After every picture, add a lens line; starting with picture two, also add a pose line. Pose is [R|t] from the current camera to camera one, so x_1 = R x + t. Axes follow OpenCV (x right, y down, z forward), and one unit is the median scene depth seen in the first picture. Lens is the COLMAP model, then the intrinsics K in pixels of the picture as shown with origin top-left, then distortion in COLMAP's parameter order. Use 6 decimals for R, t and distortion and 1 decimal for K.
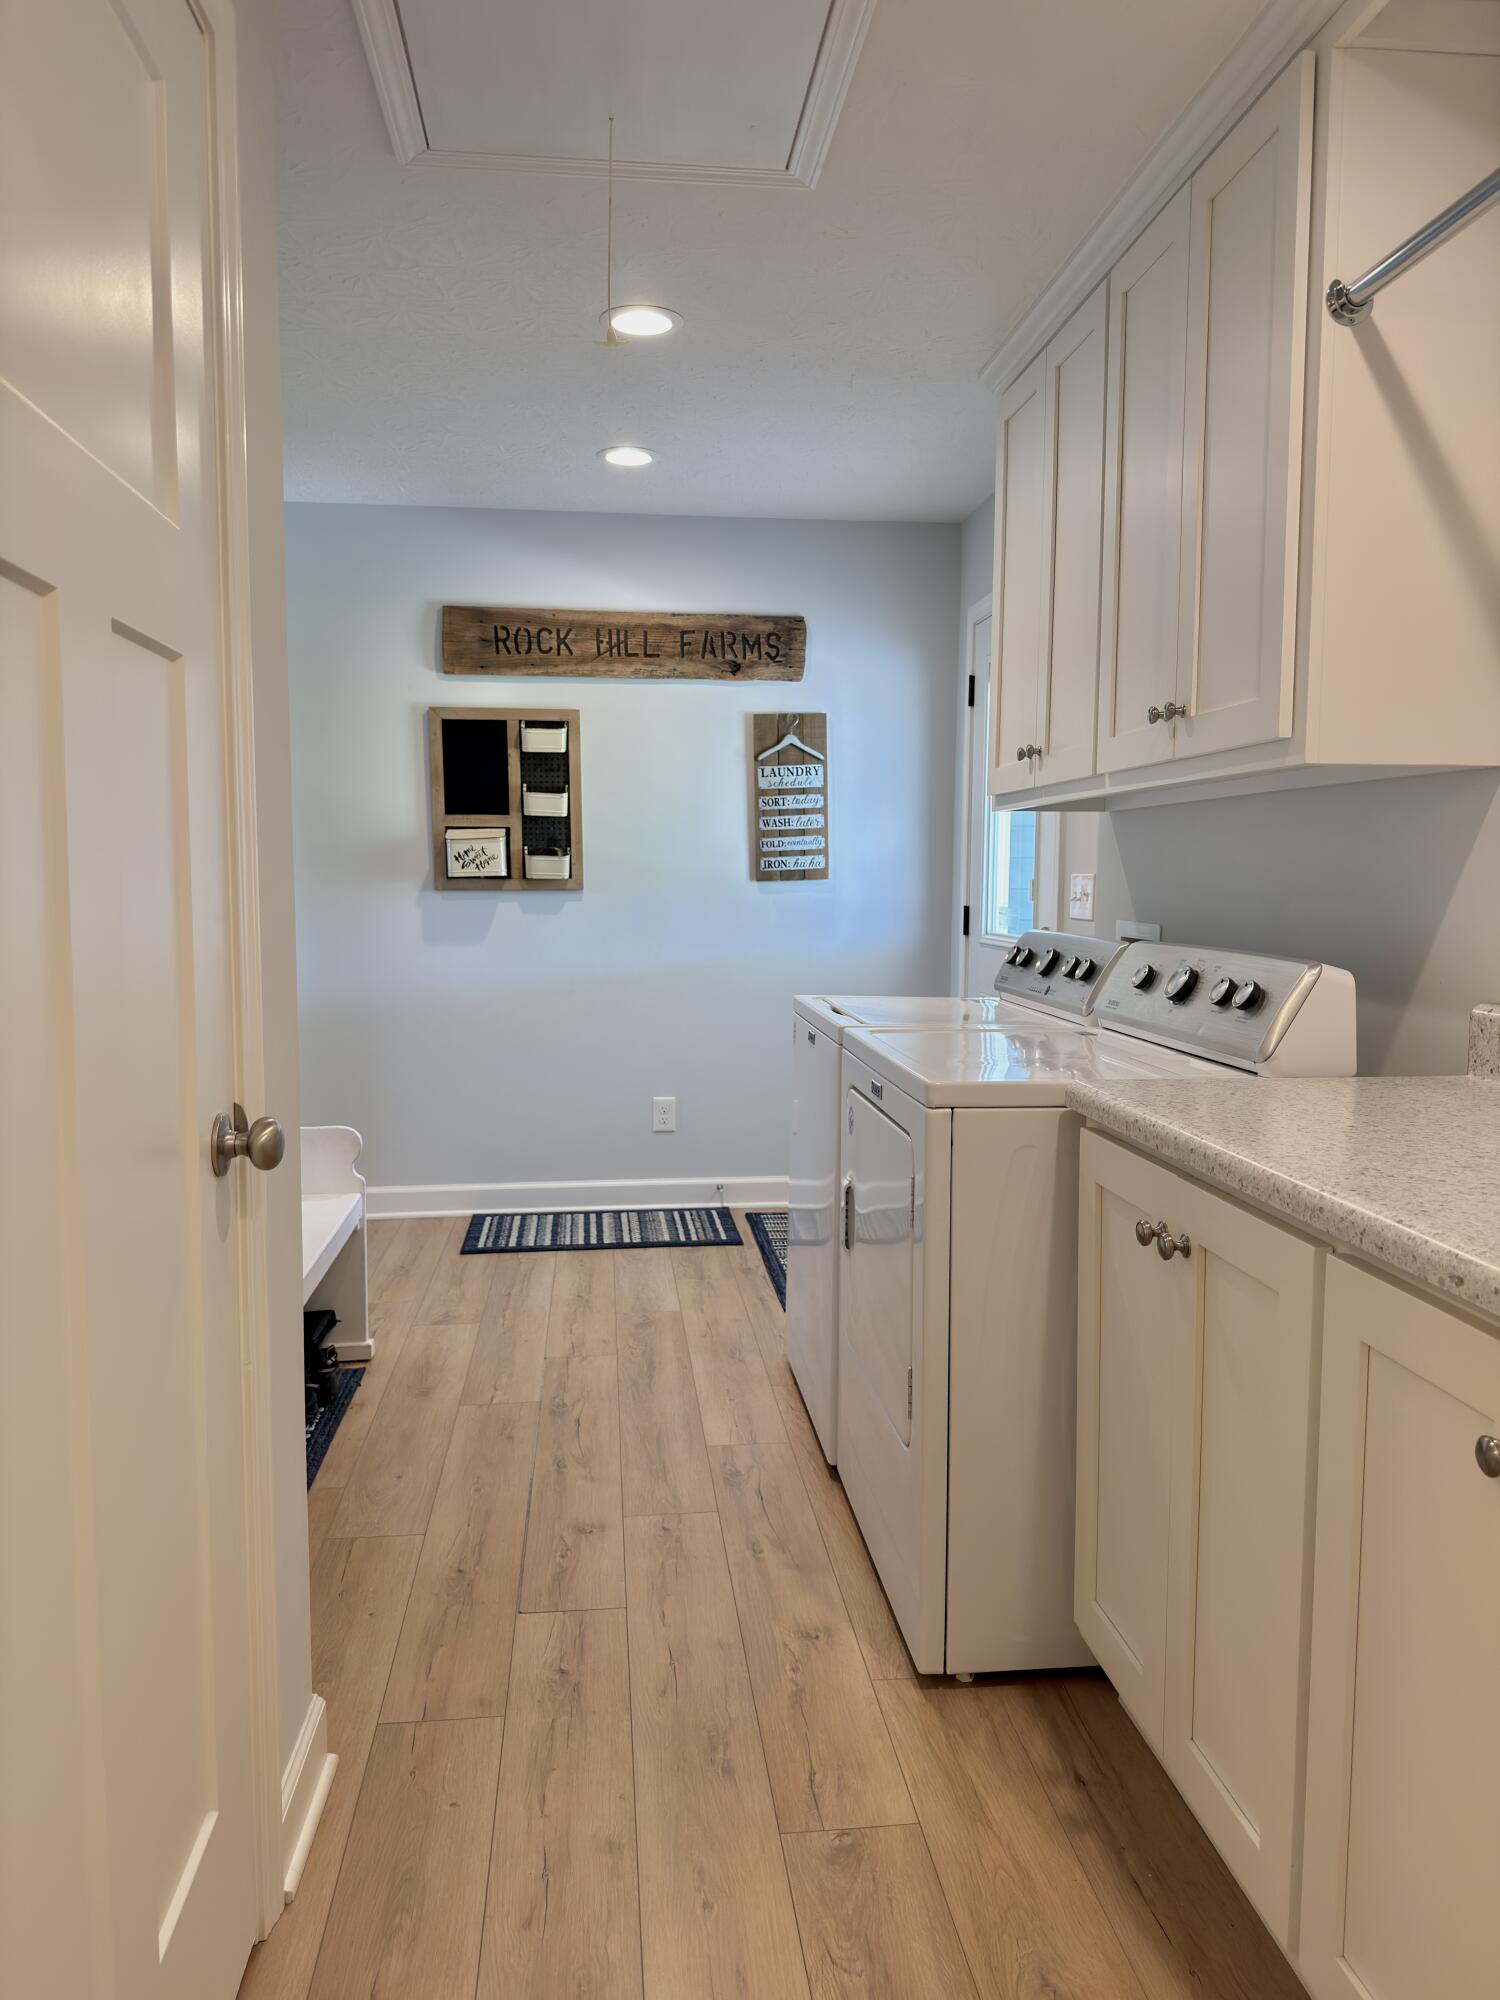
lens RADIAL K [[1386.0, 0, 758.8], [0, 1386.0, 1002.1], [0, 0, 1]] dist [0.036692, -0.028446]
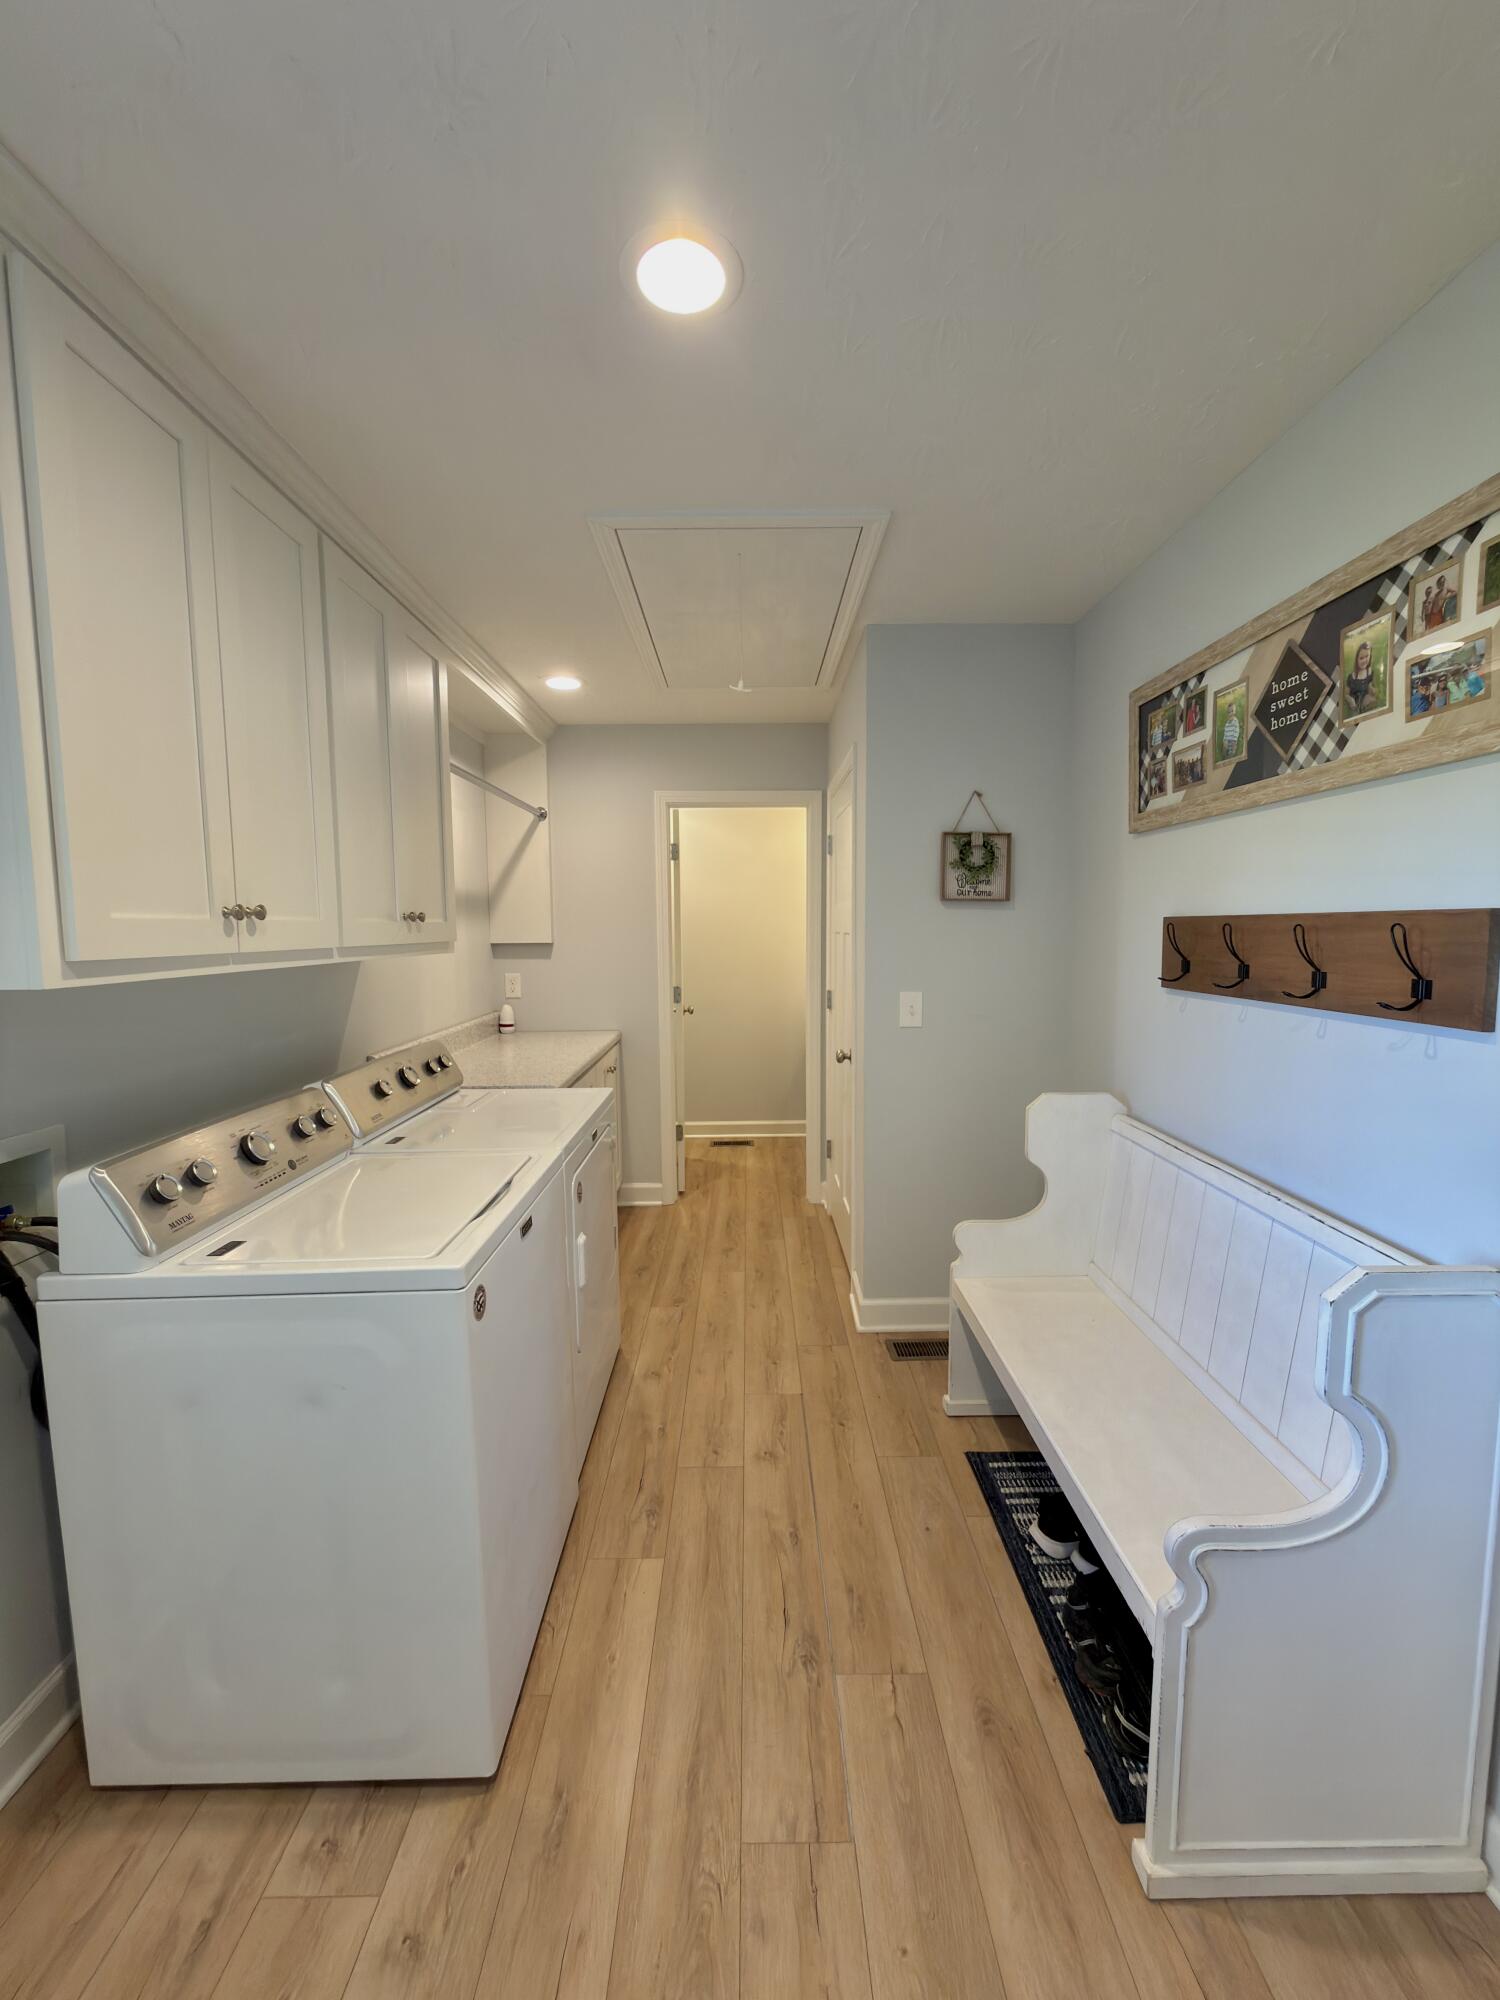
lens RADIAL K [[797.0, 0, 752.3], [0, 797.0, 1001.9], [0, 0, 1]] dist [0.000771, -0.000065]
pose [[-0.993947, -0.005978, 0.109694, -0.182364], [0.014658, 0.982372, 0.186359, -0.236643], [-0.108874, 0.186839, -0.976339, 1.615310]]
